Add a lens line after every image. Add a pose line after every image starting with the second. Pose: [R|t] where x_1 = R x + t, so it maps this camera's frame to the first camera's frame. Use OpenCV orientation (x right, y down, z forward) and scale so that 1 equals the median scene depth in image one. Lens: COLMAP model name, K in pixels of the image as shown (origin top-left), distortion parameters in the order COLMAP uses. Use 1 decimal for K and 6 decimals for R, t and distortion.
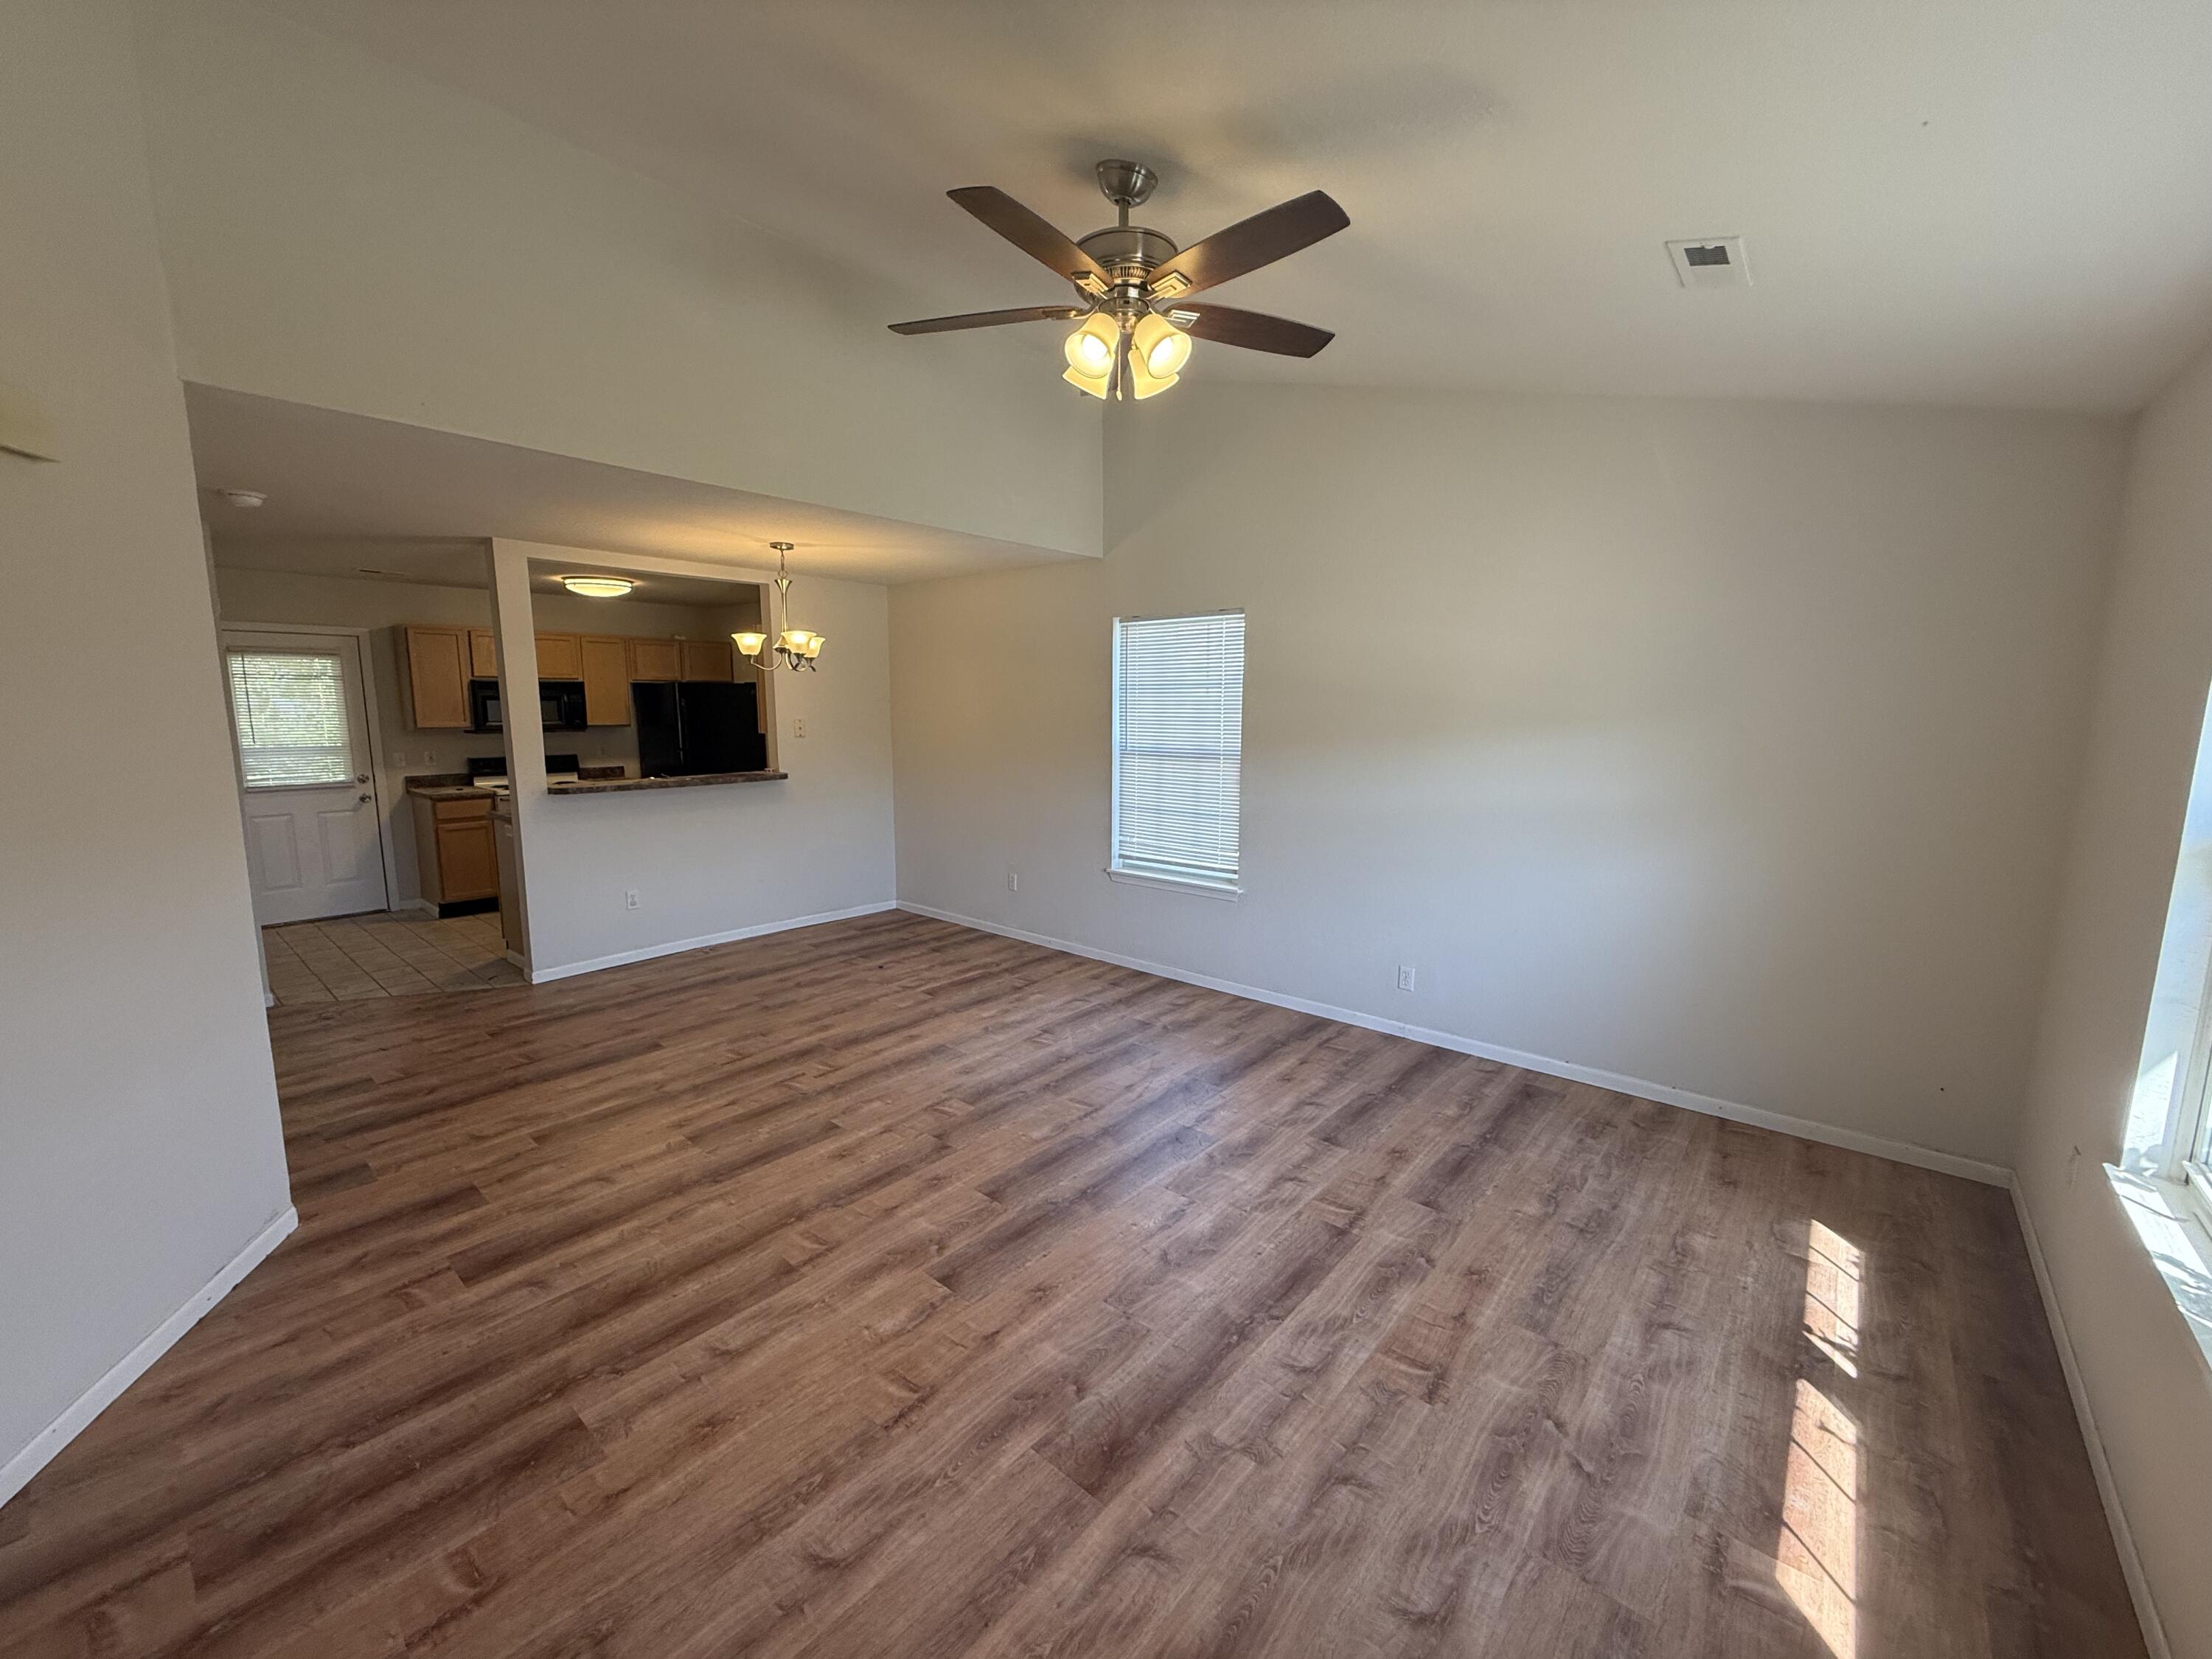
lens RADIAL K [[881.5, 0, 1103.6], [0, 881.5, 829.1], [0, 0, 1]] dist [-0.001196, 0.000422]
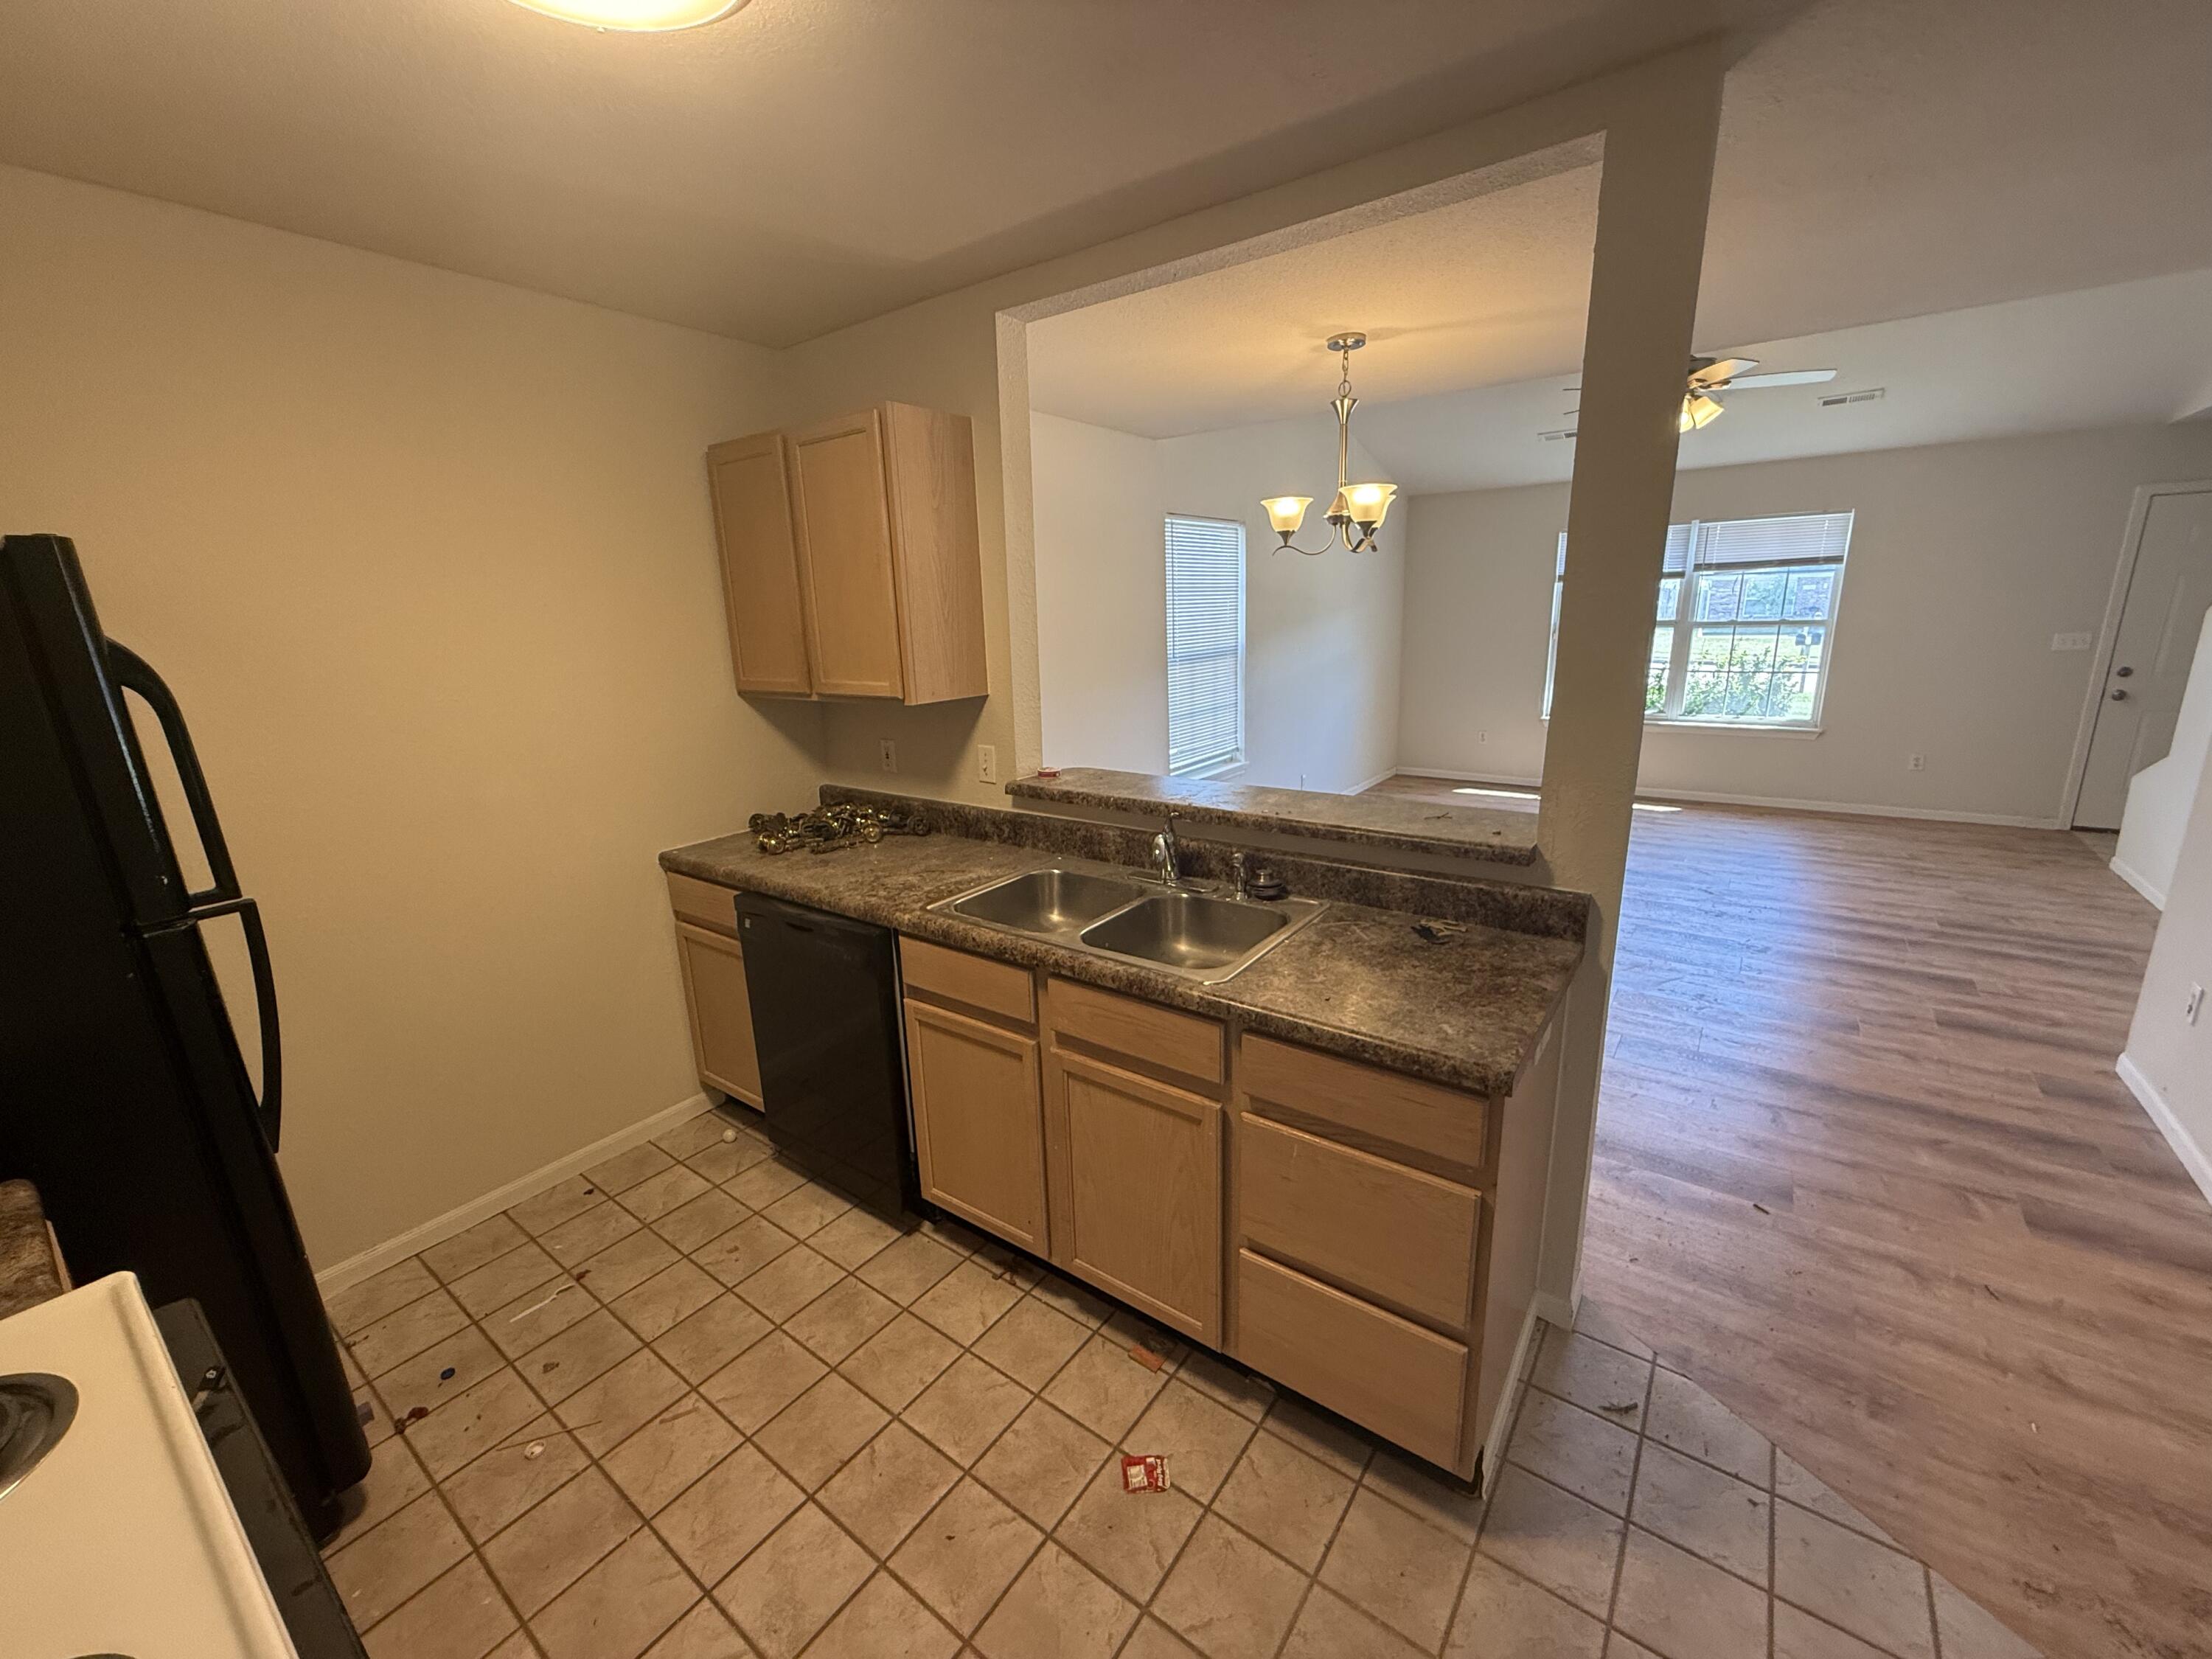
lens RADIAL K [[881.5, 0, 1093.2], [0, 881.5, 842.8], [0, 0, 1]] dist [-0.001196, 0.000422]
pose [[-0.064109, -0.258571, 0.963863, -2.028282], [0.174845, 0.947999, 0.265945, -0.366095], [-0.982507, 0.185576, -0.015566, 2.471911]]
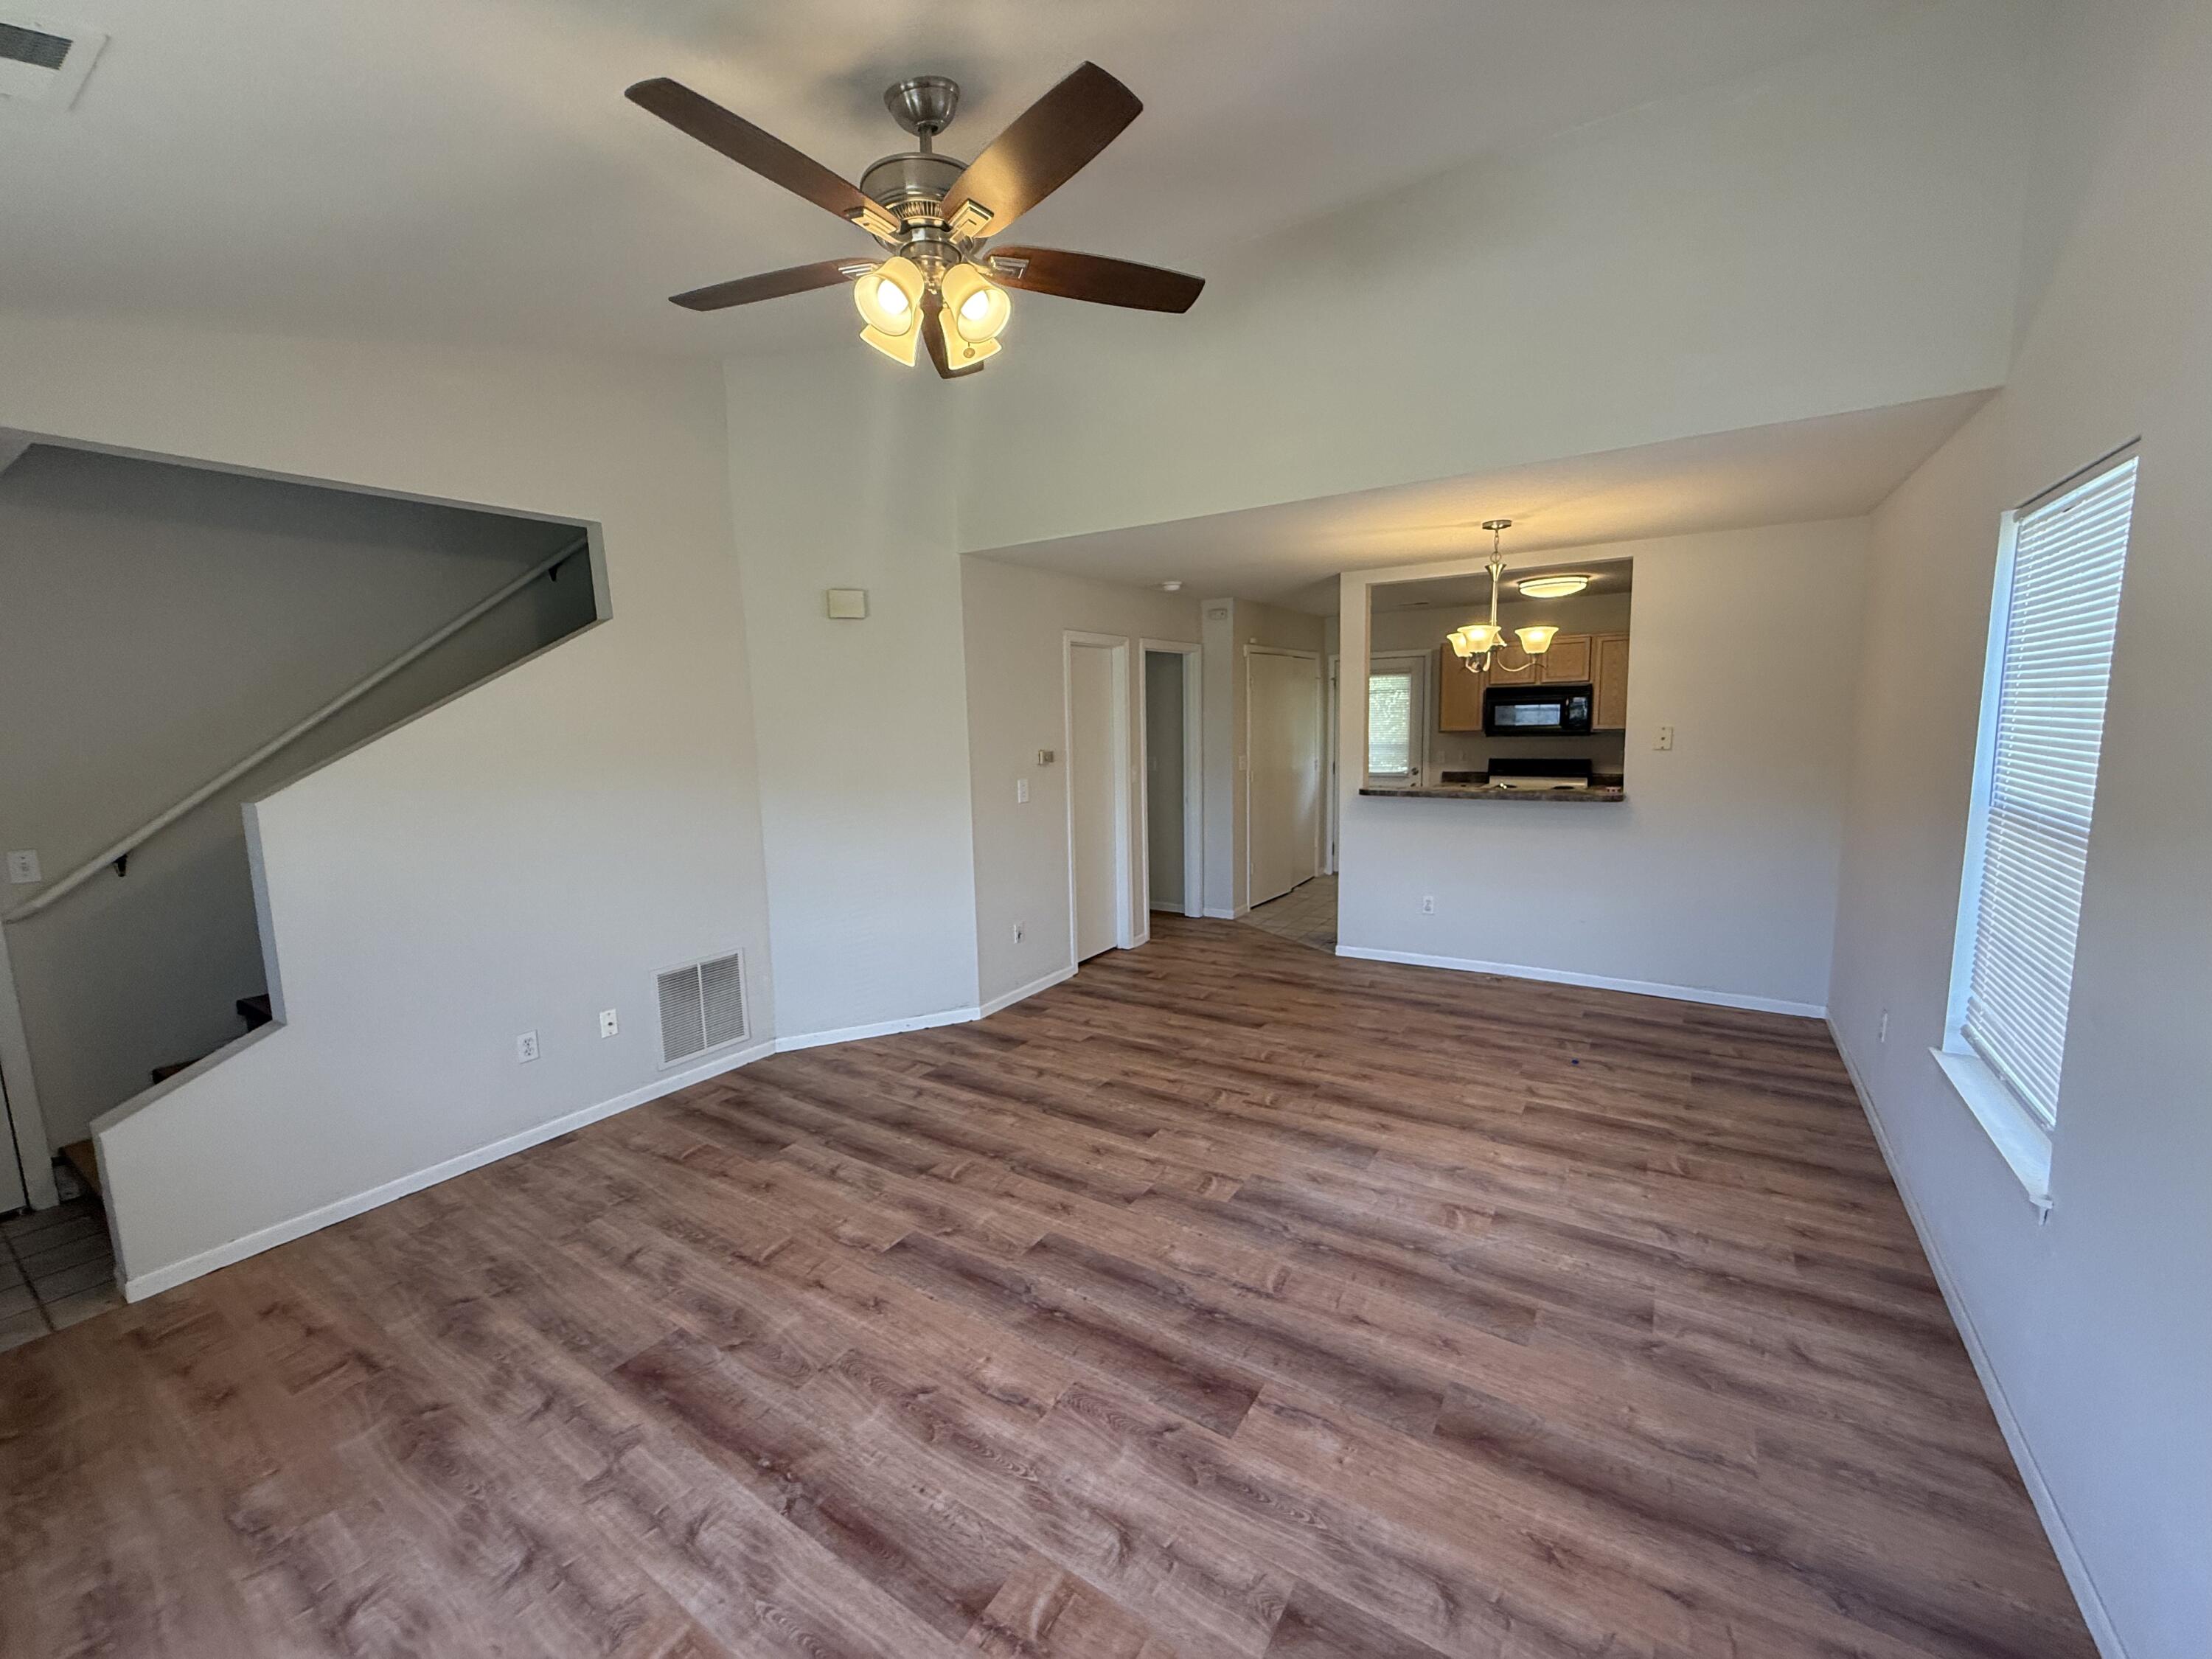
lens RADIAL K [[881.5, 0, 1095.7], [0, 881.5, 829.4], [0, 0, 1]] dist [-0.001196, 0.000422]
pose [[0.126047, 0.122757, -0.984400, 0.901400], [-0.115073, 0.987425, 0.108400, -0.159640], [0.985328, 0.099614, 0.138588, 1.057907]]
